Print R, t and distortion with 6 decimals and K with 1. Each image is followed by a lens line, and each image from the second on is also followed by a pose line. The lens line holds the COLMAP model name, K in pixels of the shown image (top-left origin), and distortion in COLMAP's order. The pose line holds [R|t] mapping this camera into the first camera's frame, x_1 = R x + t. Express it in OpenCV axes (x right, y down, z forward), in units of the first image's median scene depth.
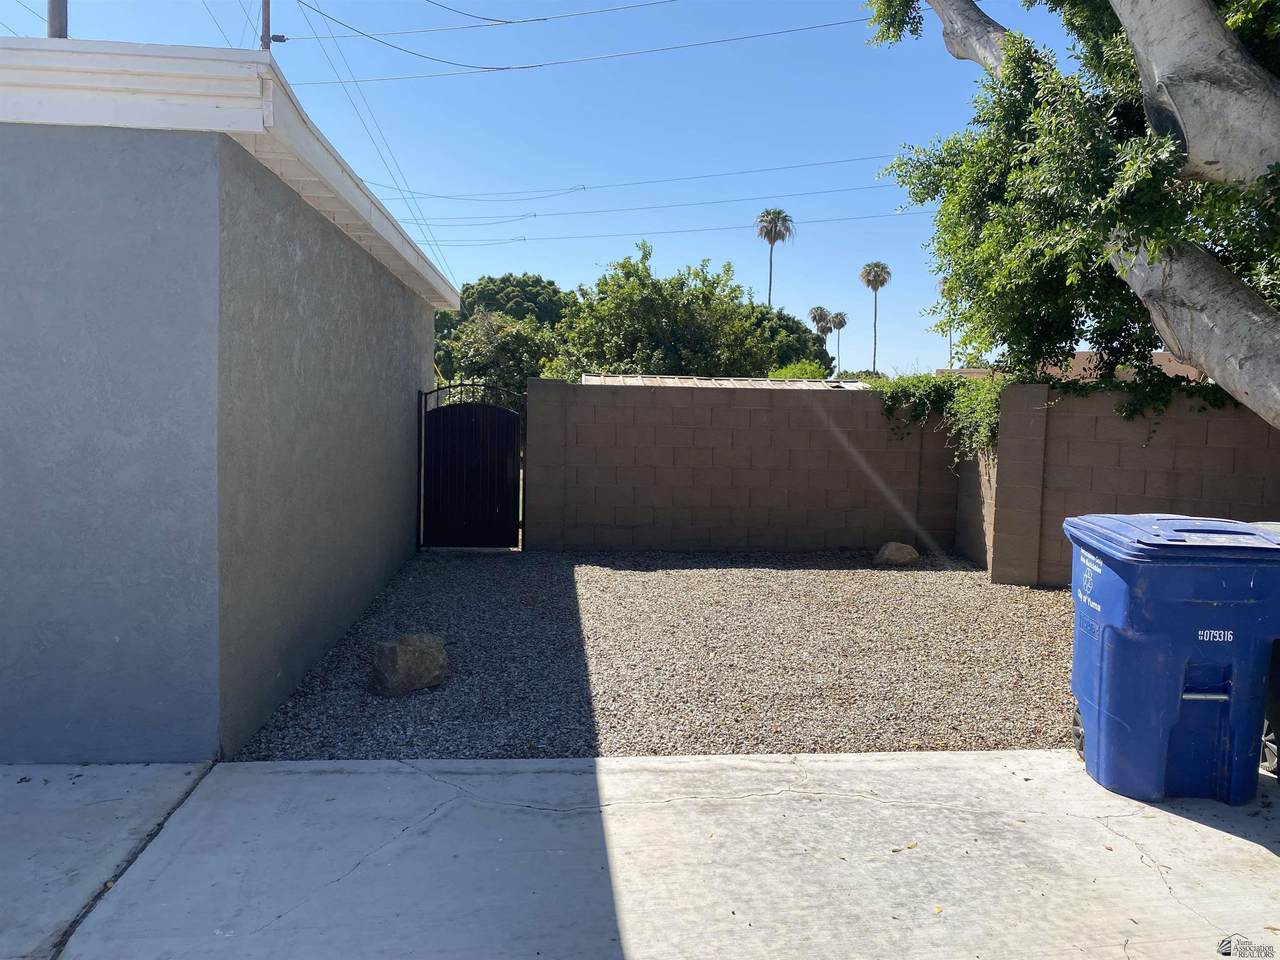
lens RADIAL K [[978.2, 0, 640.0], [0, 978.2, 480.0], [0, 0, 1]] dist [-0.005116, -0.005478]
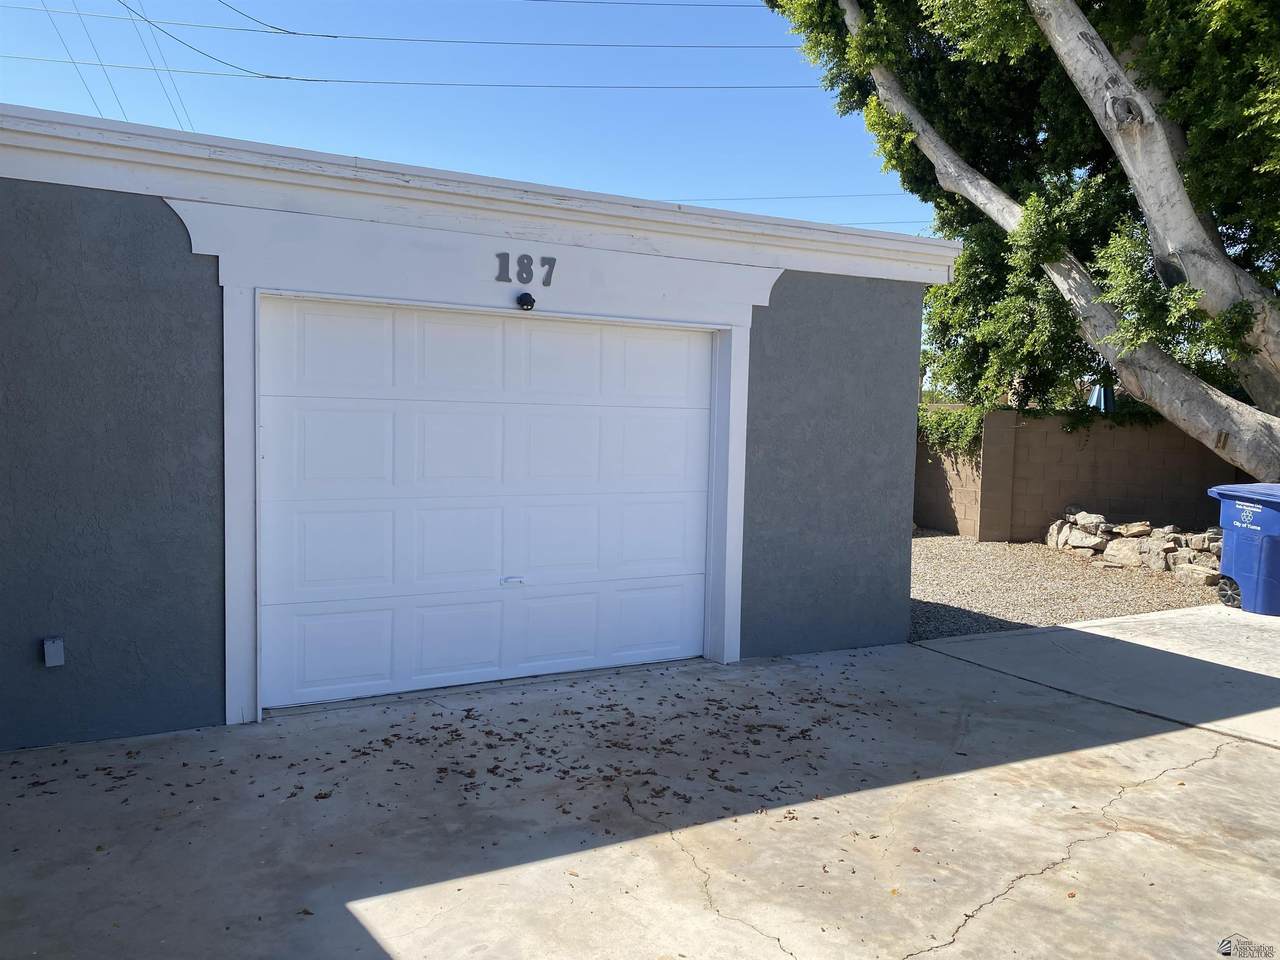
lens RADIAL K [[994.8, 0, 640.0], [0, 994.8, 480.0], [0, 0, 1]] dist [0.013306, -0.004466]
pose [[0.914749, -0.029962, 0.402909, -1.142645], [0.032482, 0.999472, 0.000579, -0.012304], [-0.402714, 0.012558, 0.915240, -0.306523]]
